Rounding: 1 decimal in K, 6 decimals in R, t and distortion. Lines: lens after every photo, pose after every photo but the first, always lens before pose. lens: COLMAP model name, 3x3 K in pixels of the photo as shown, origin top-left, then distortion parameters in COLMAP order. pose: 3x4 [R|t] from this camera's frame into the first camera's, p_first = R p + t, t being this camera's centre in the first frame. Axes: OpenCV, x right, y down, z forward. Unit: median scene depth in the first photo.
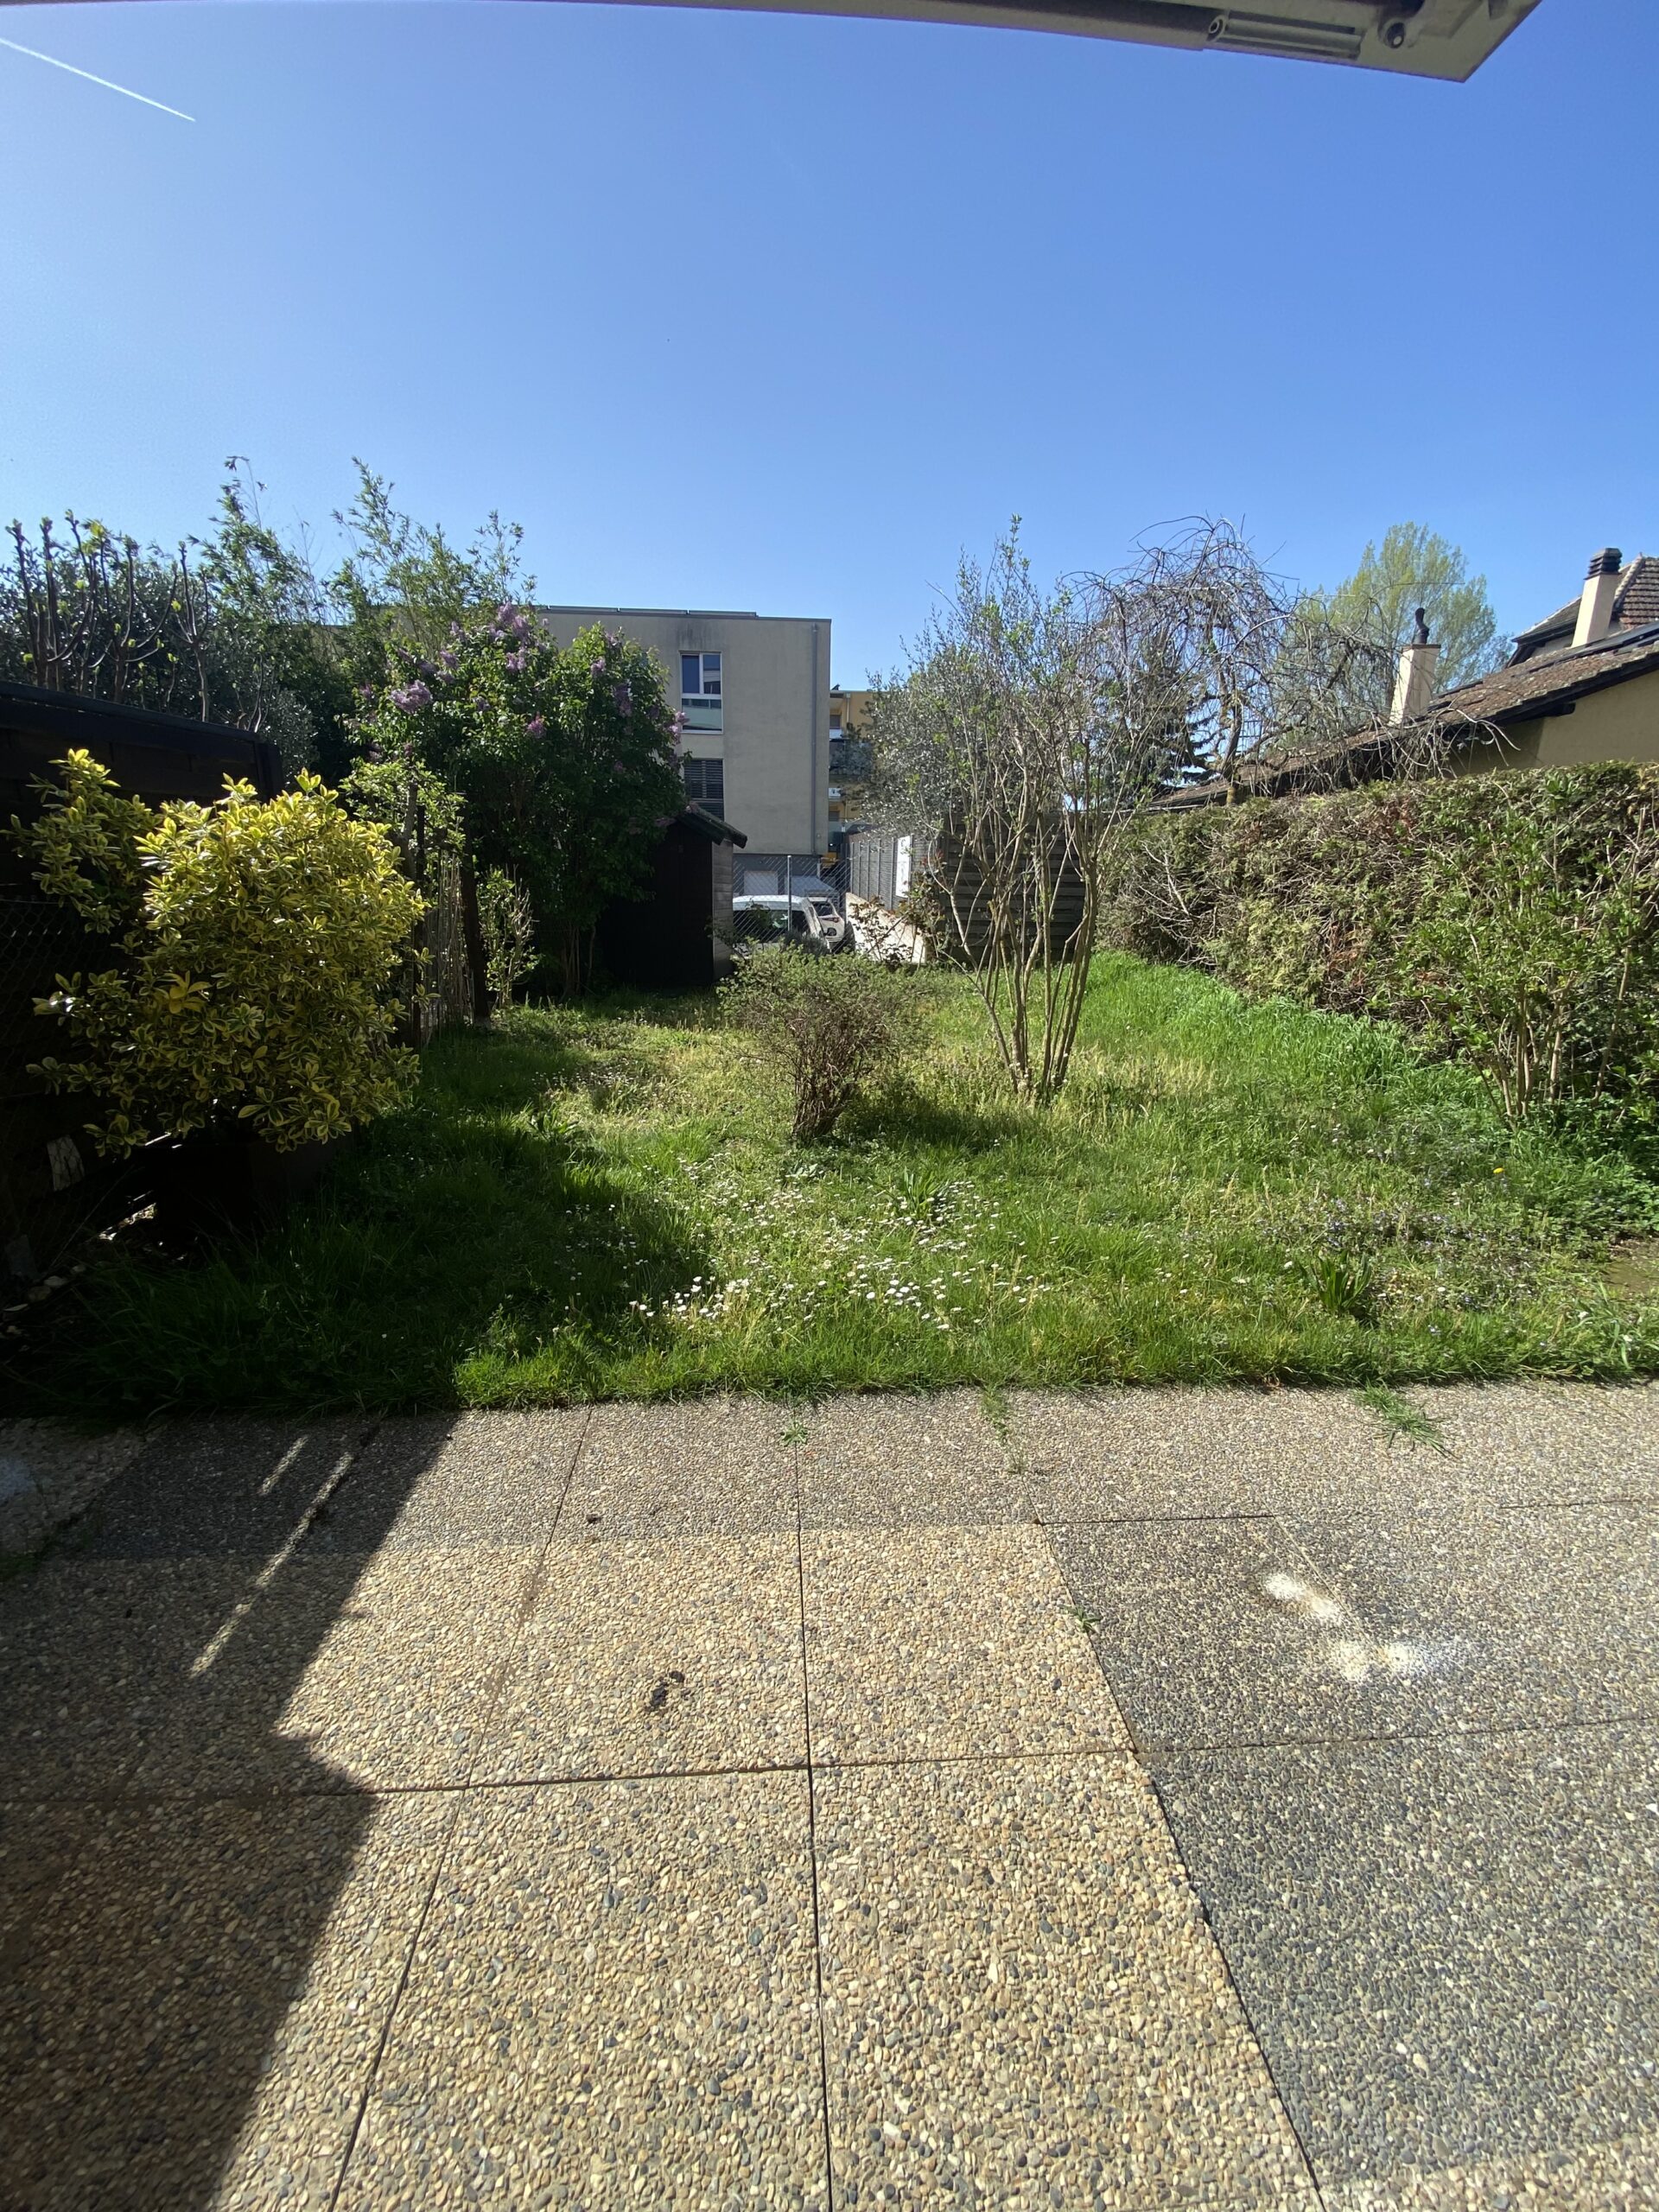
lens RADIAL K [[884.8, 0, 834.7], [0, 884.8, 1118.3], [0, 0, 1]] dist [0.026615, -0.023475]
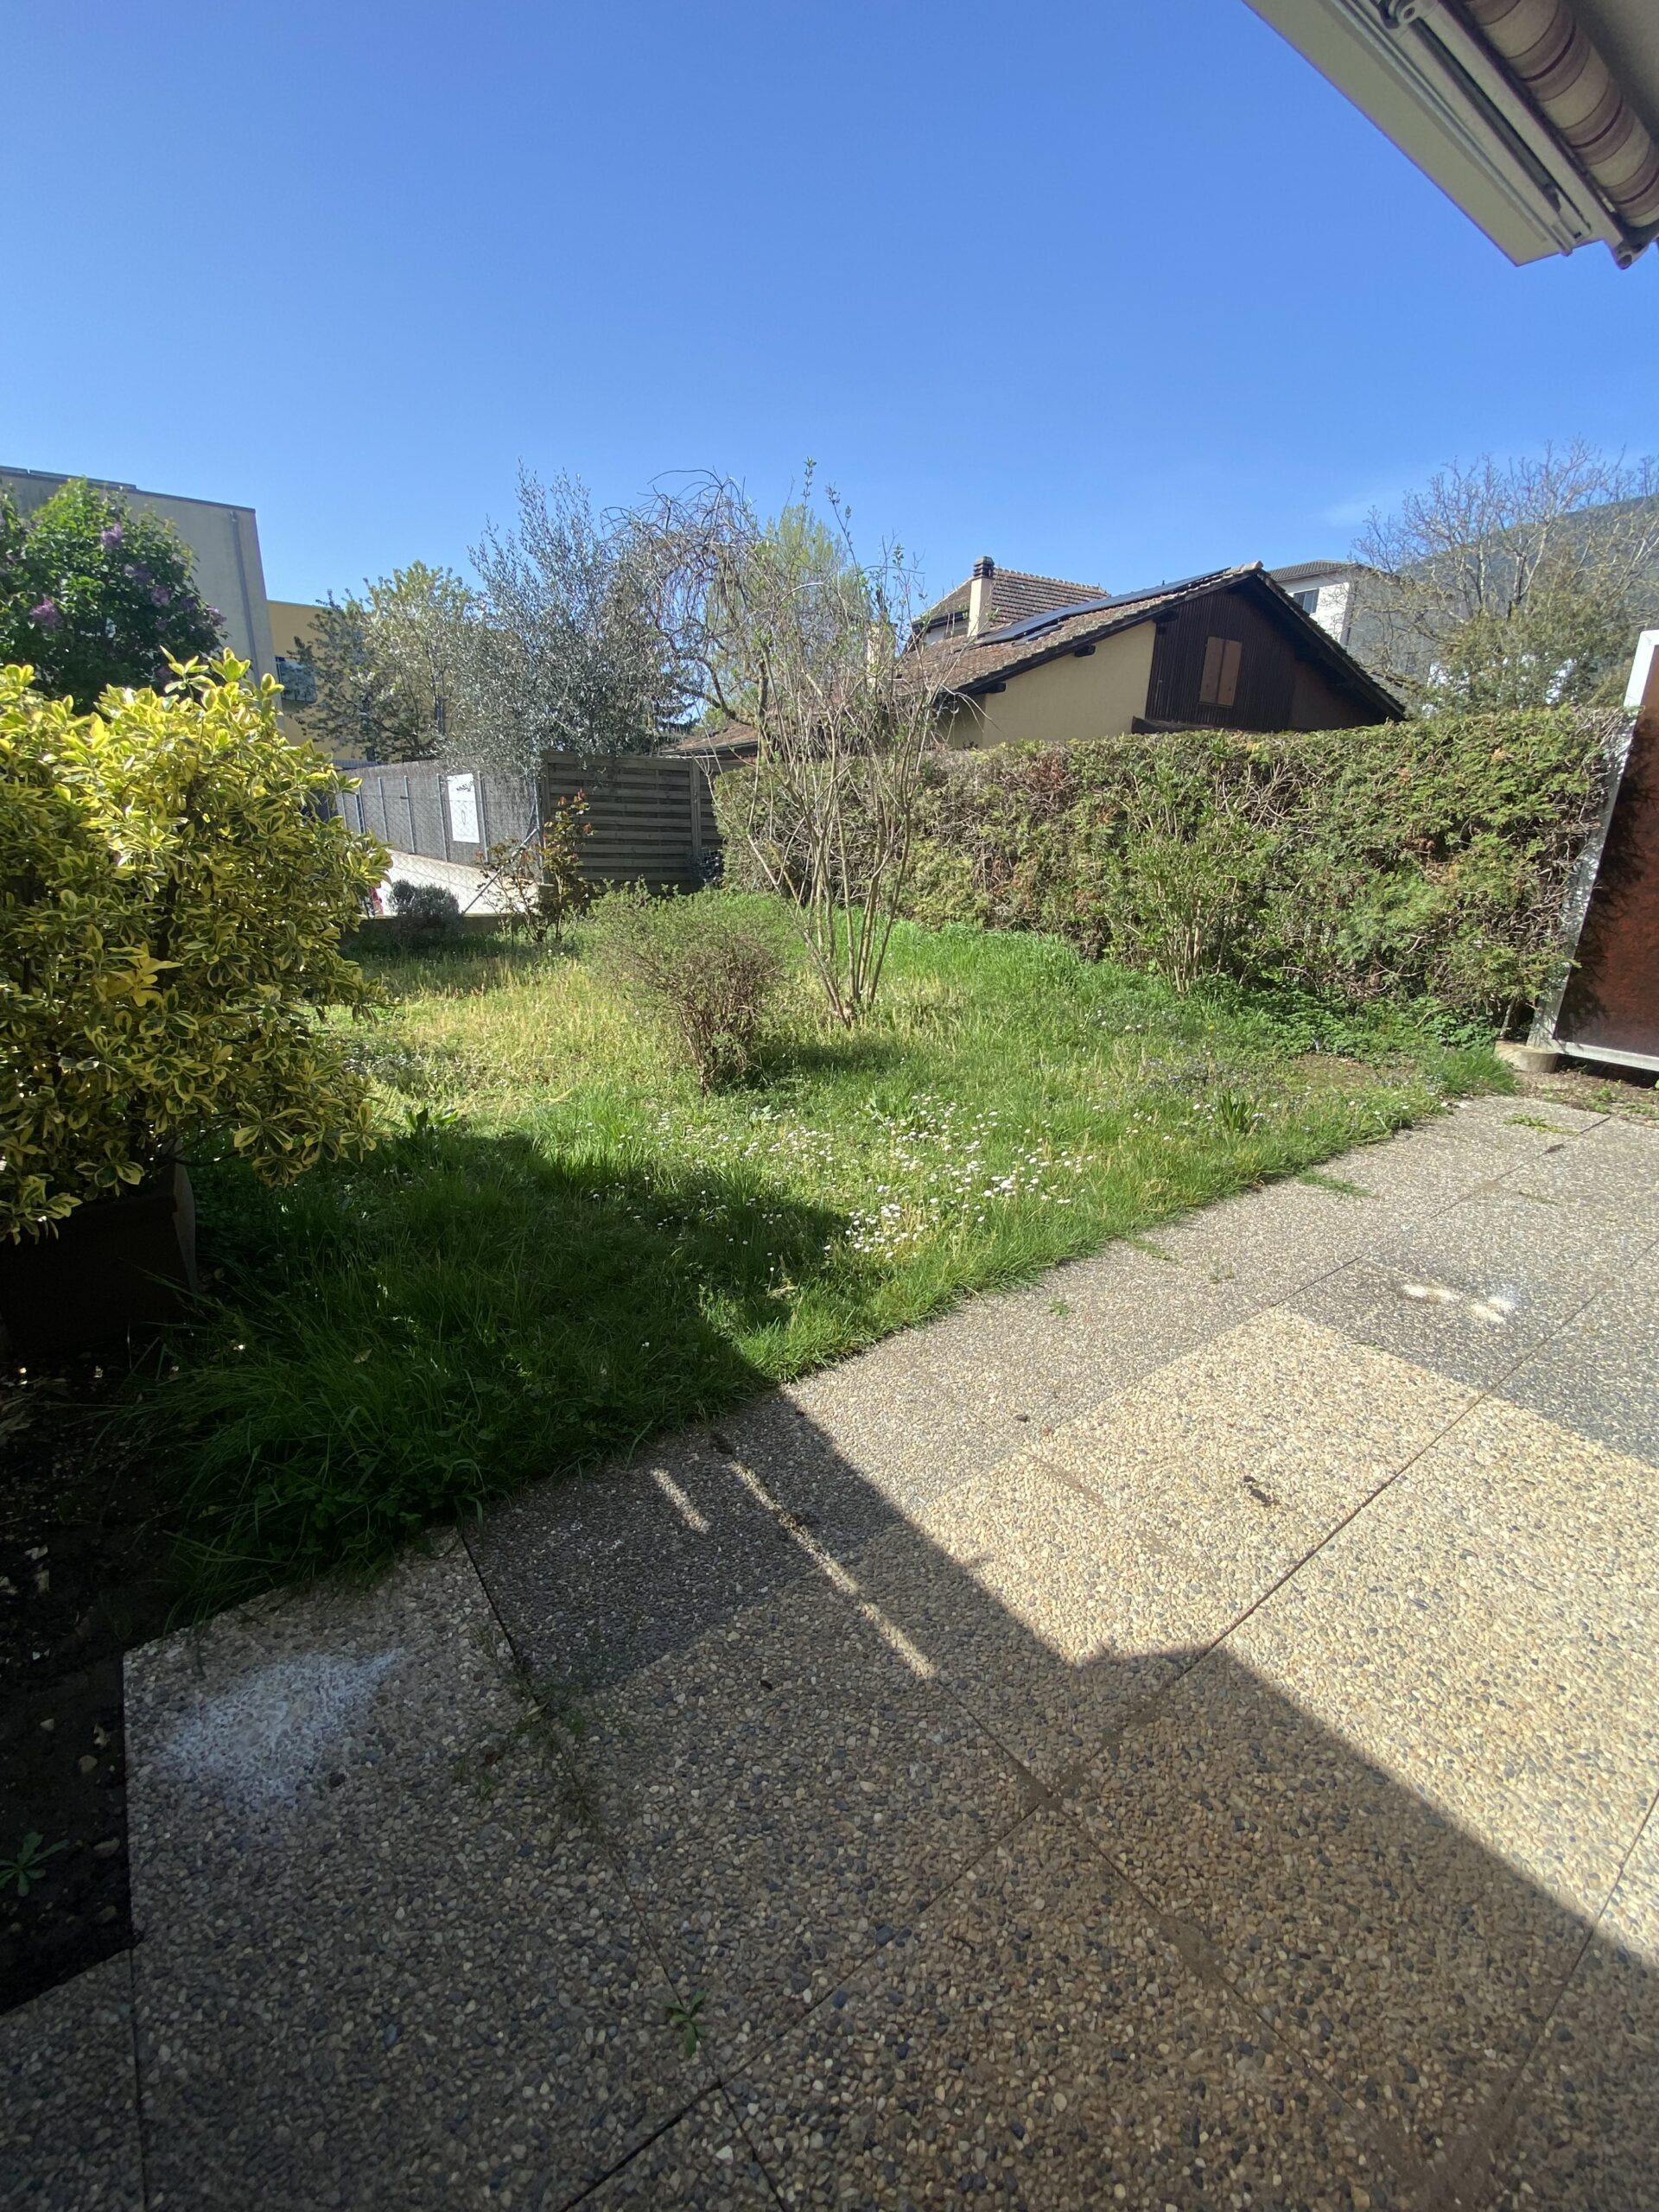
lens RADIAL K [[874.7, 0, 823.3], [0, 874.7, 1119.2], [0, 0, 1]] dist [0.048183, -0.036631]
pose [[0.844160, -0.173509, 0.507237, -0.740027], [0.144963, 0.984806, 0.095618, -0.030671], [-0.516121, -0.007186, 0.856486, 0.172272]]
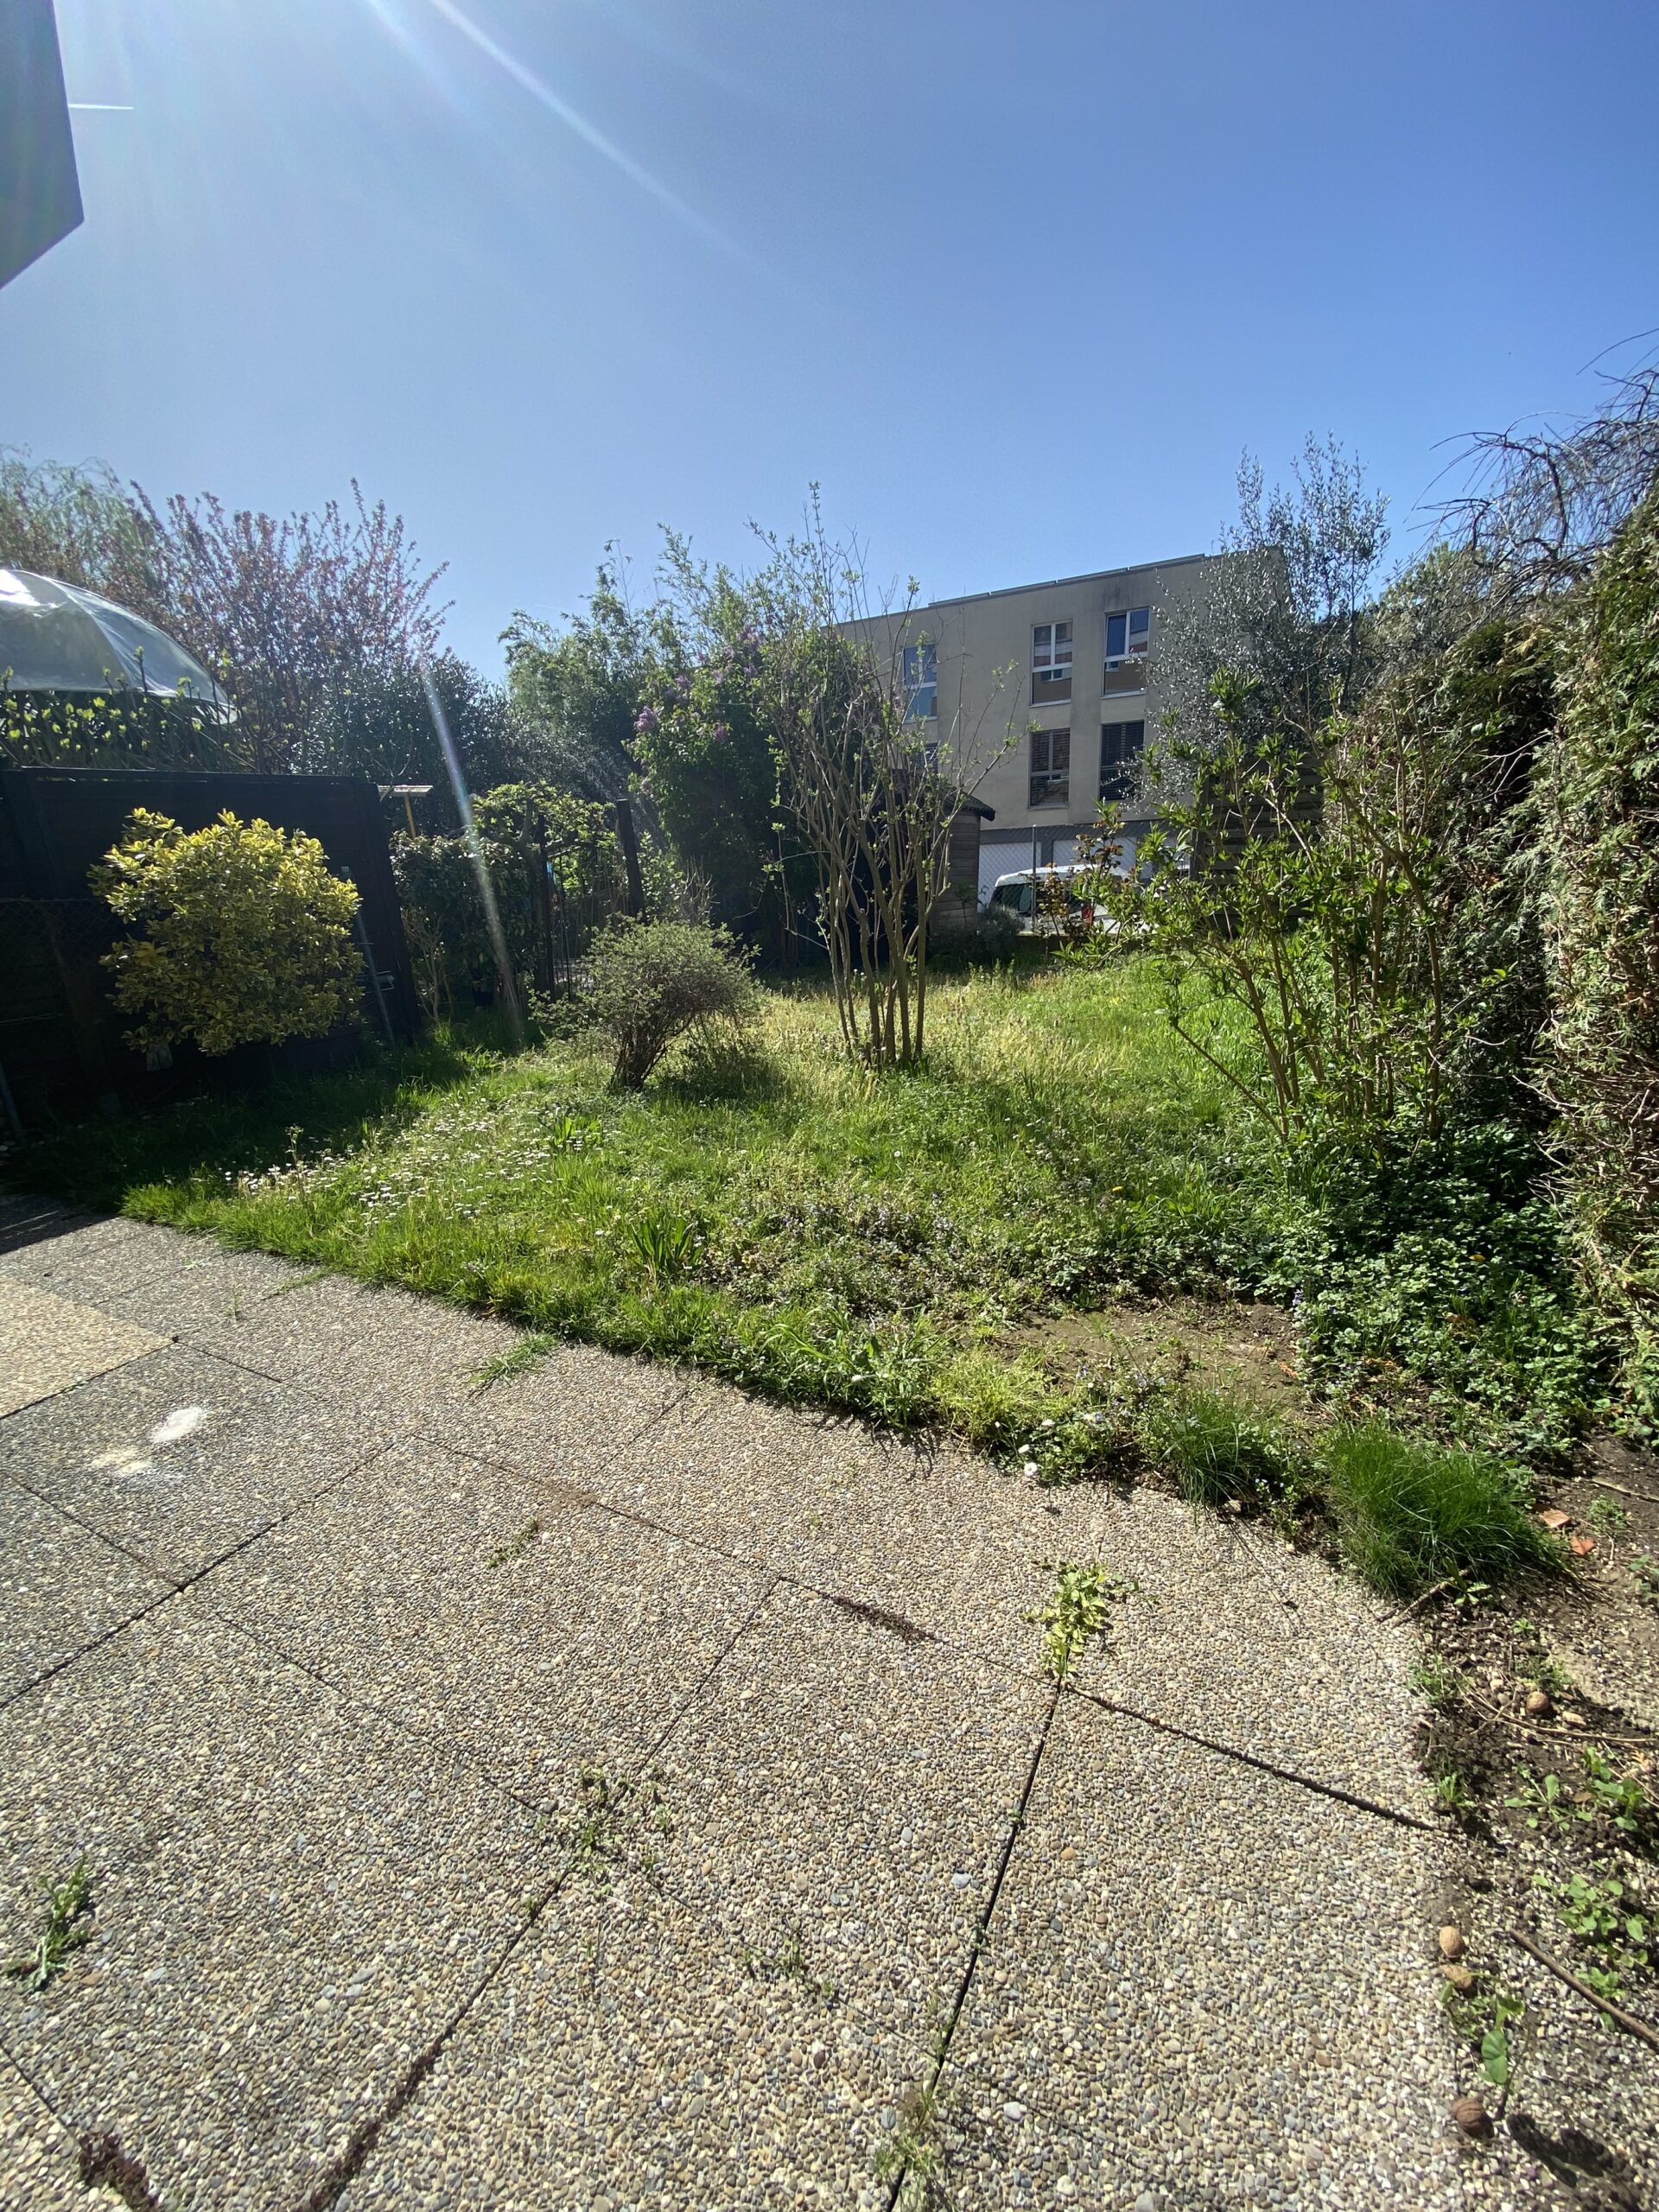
lens RADIAL K [[884.8, 0, 834.7], [0, 884.8, 1118.3], [0, 0, 1]] dist [0.026615, -0.023475]
pose [[0.853451, 0.099566, -0.511574, 1.366715], [-0.086722, 0.995028, 0.048983, -0.031630], [0.513907, 0.002560, 0.857842, 0.268657]]
